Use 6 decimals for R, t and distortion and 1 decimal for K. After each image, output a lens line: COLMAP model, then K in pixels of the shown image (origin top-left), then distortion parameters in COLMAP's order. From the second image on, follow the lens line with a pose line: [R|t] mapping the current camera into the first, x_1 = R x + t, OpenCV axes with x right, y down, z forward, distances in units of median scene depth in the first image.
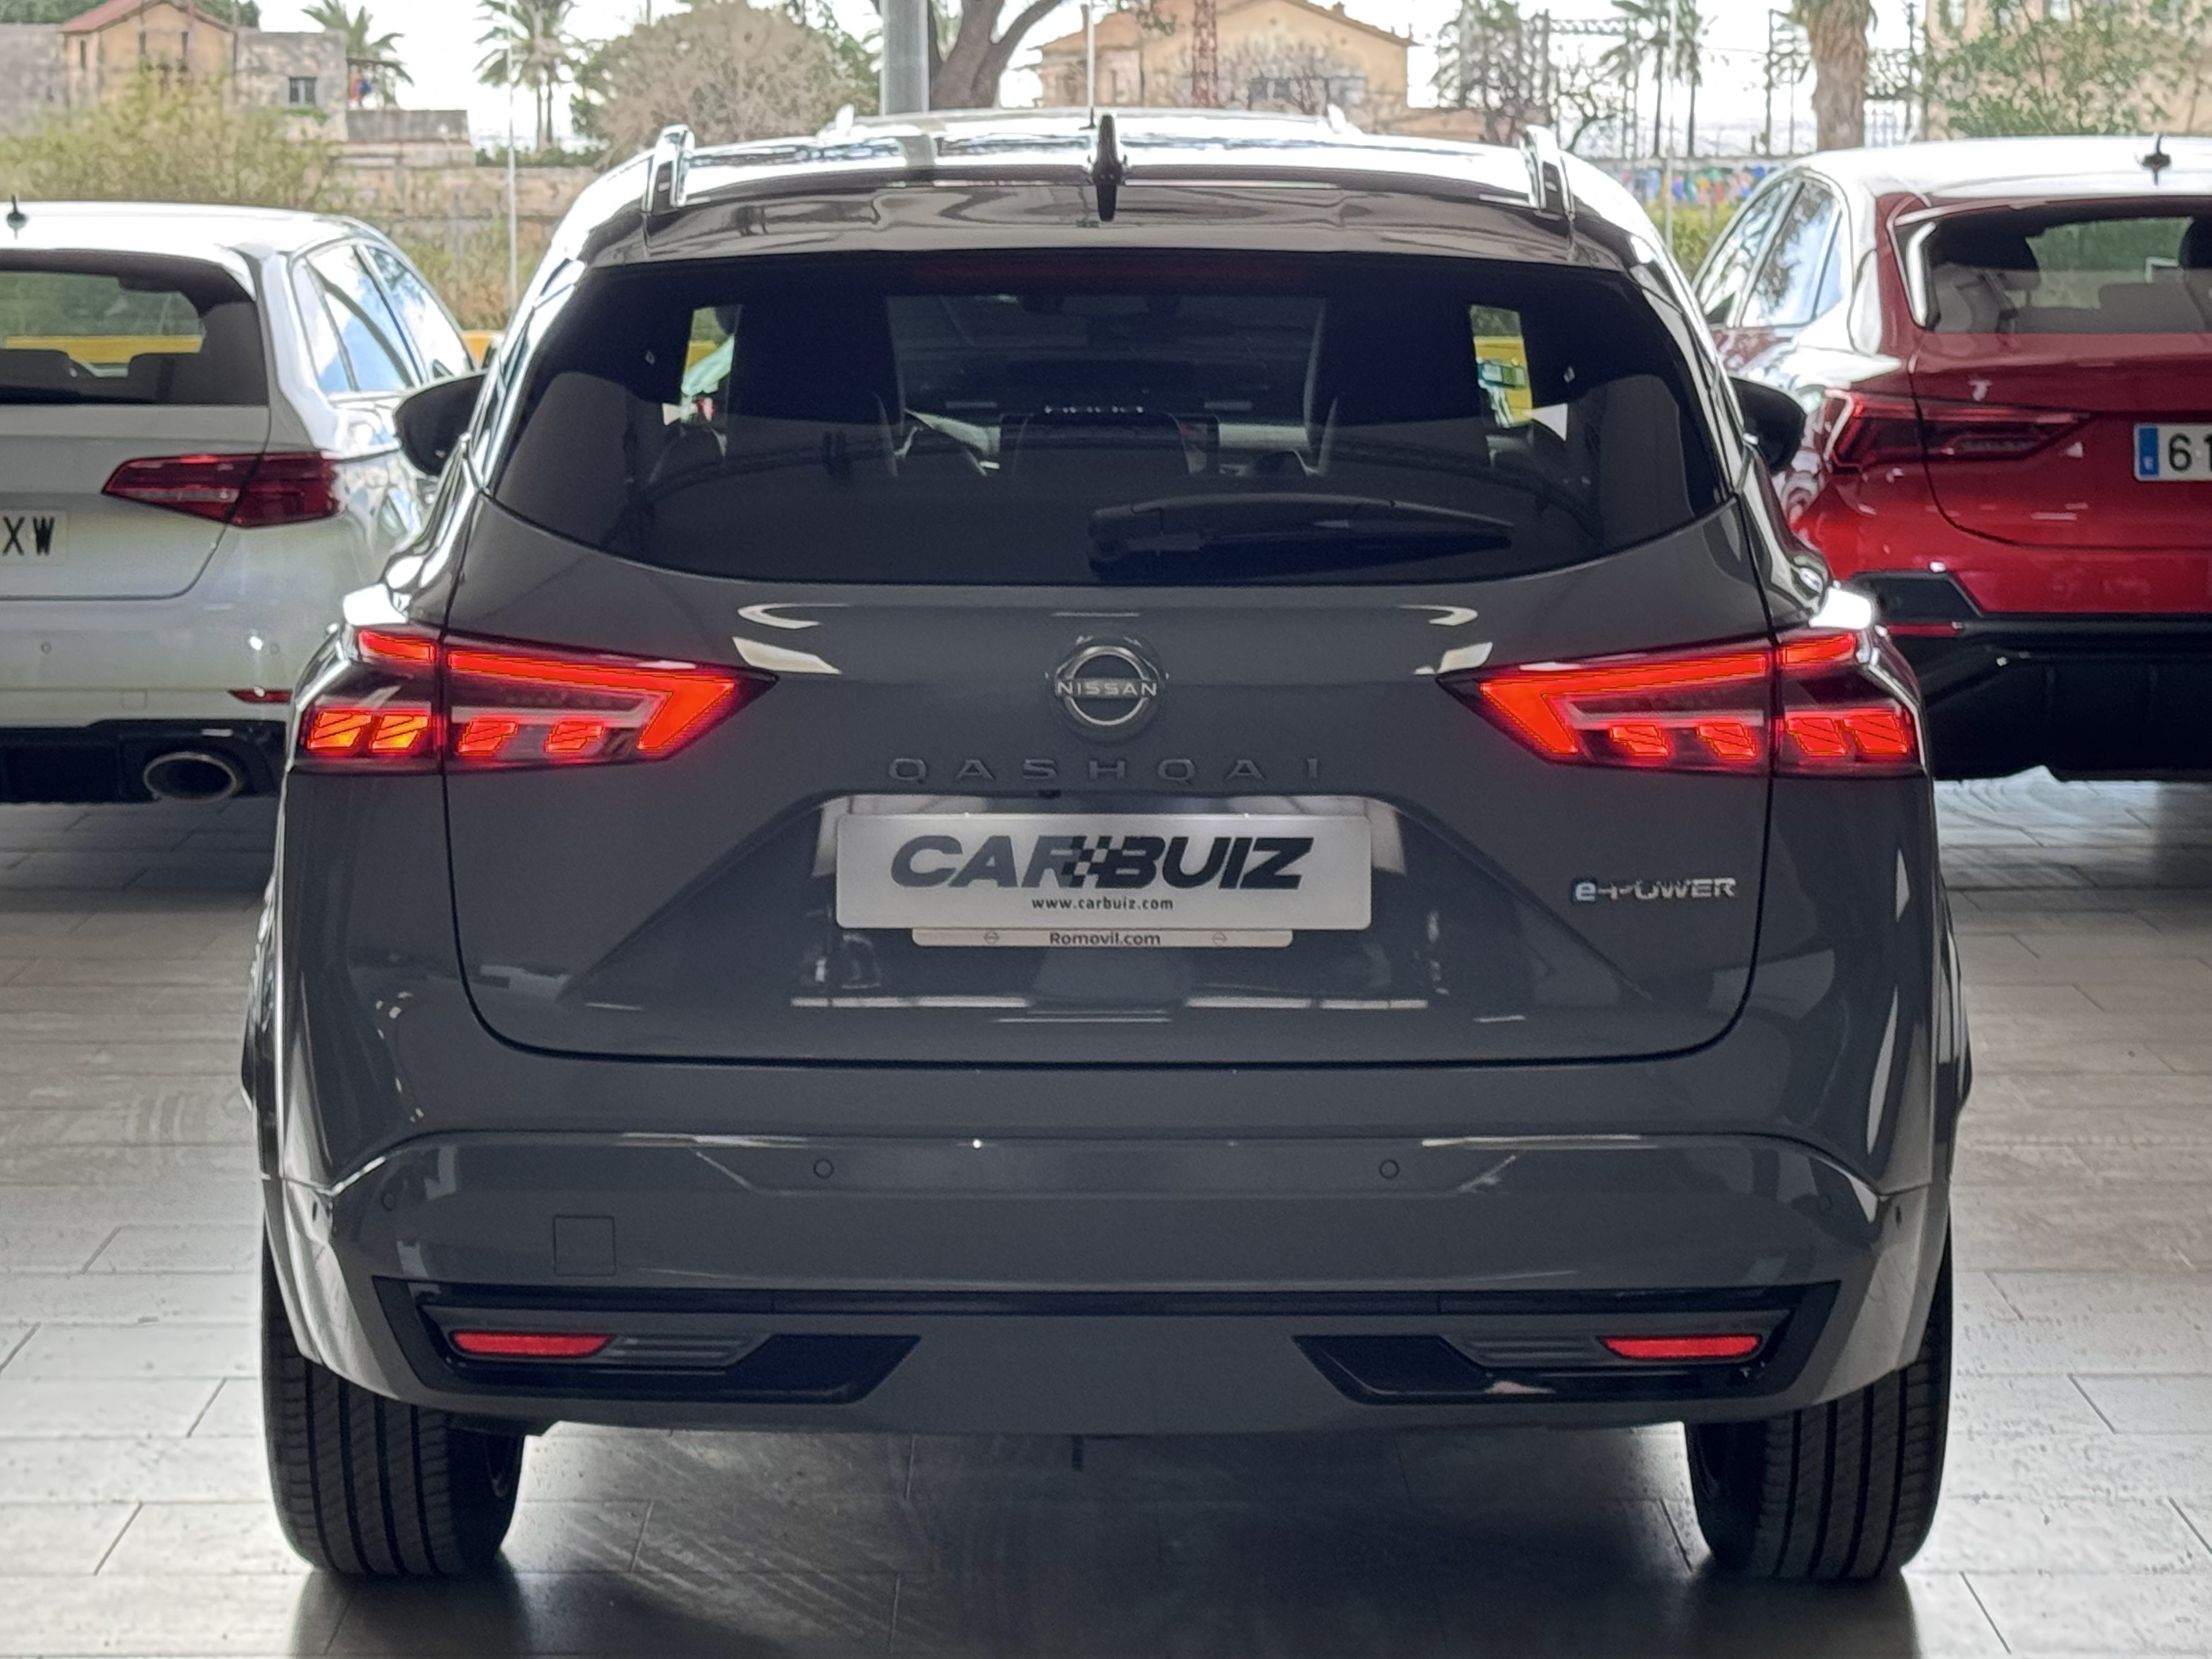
lens RADIAL K [[5058.1, 0, 1102.1], [0, 5058.1, 809.6], [0, 0, 1]] dist [0.128877, 0.000000]
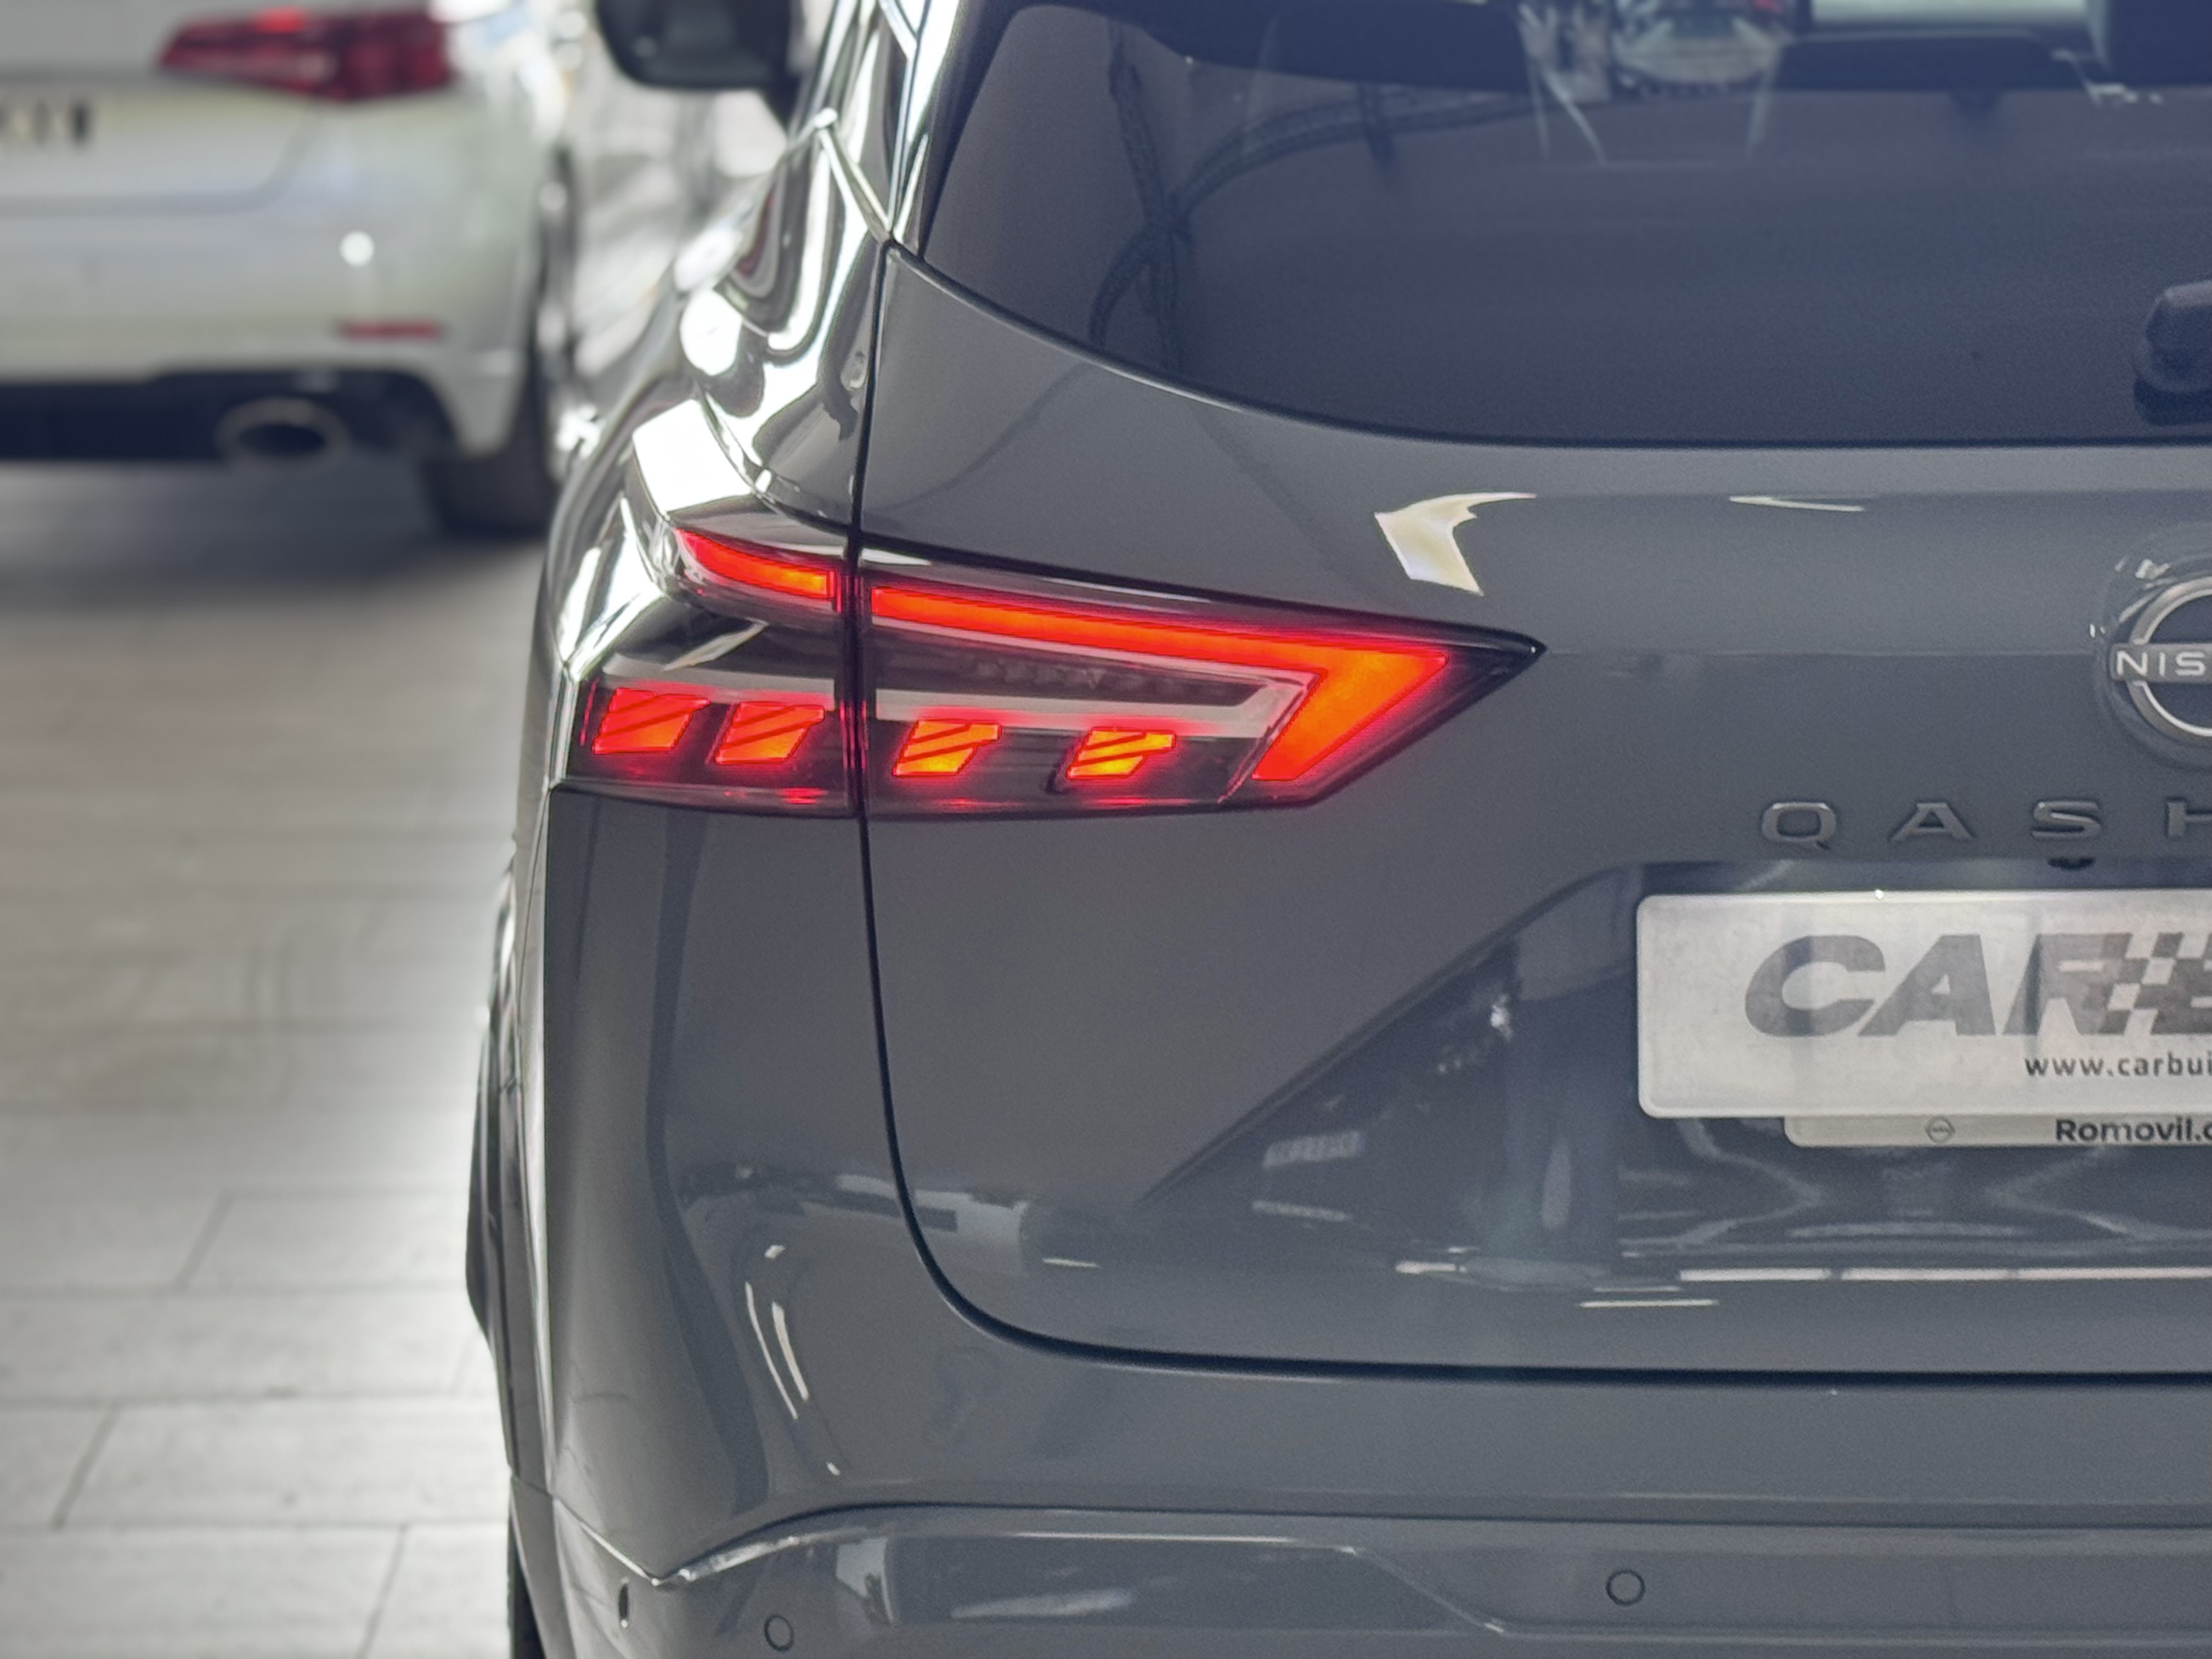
lens RADIAL K [[4972.9, 0, 1109.0], [0, 4972.9, 843.3], [0, 0, 1]] dist [0.193900, 0.000000]
pose [[0.999855, -0.014898, -0.008300, -0.097540], [0.015740, 0.993485, 0.112867, -0.059767], [0.006565, -0.112981, 0.993575, 0.479029]]
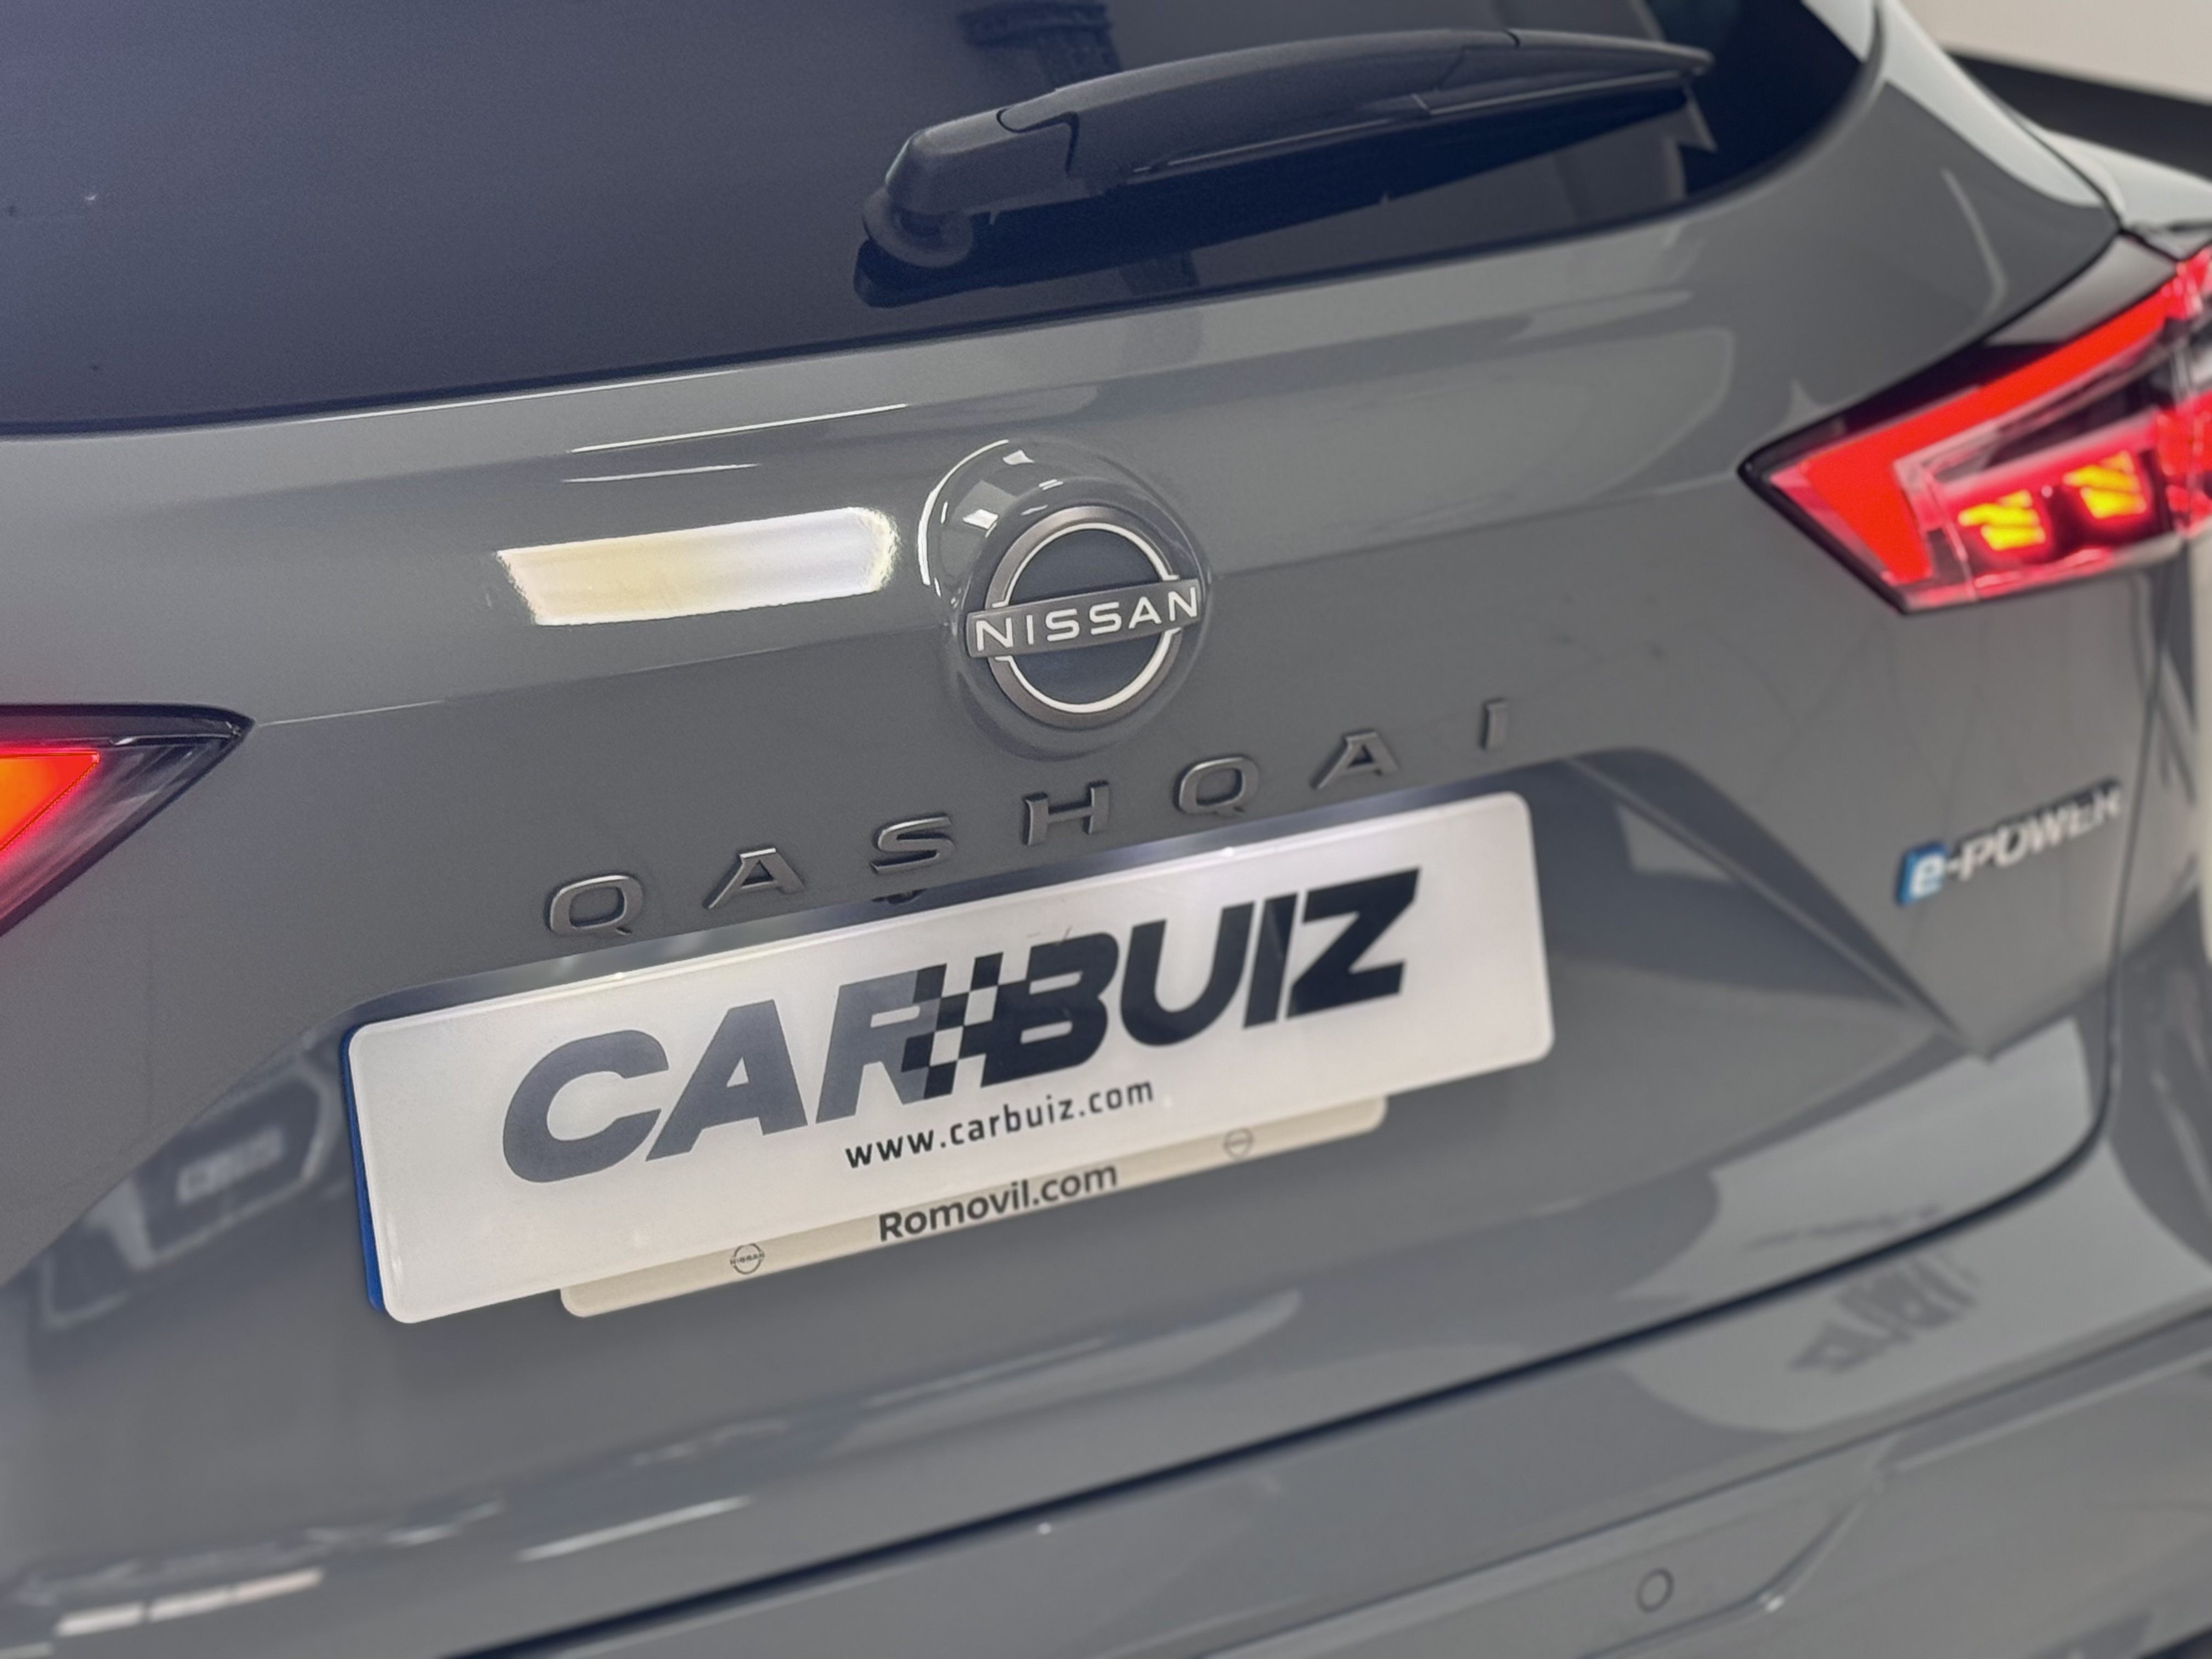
lens RADIAL K [[4972.9, 0, 1092.0], [0, 4972.9, 835.2], [0, 0, 1]] dist [0.193900, 0.000000]
pose [[0.854496, -0.173075, 0.489777, -0.174512], [0.080877, 0.975691, 0.203682, -0.079424], [-0.513123, -0.134434, 0.847722, 0.638913]]
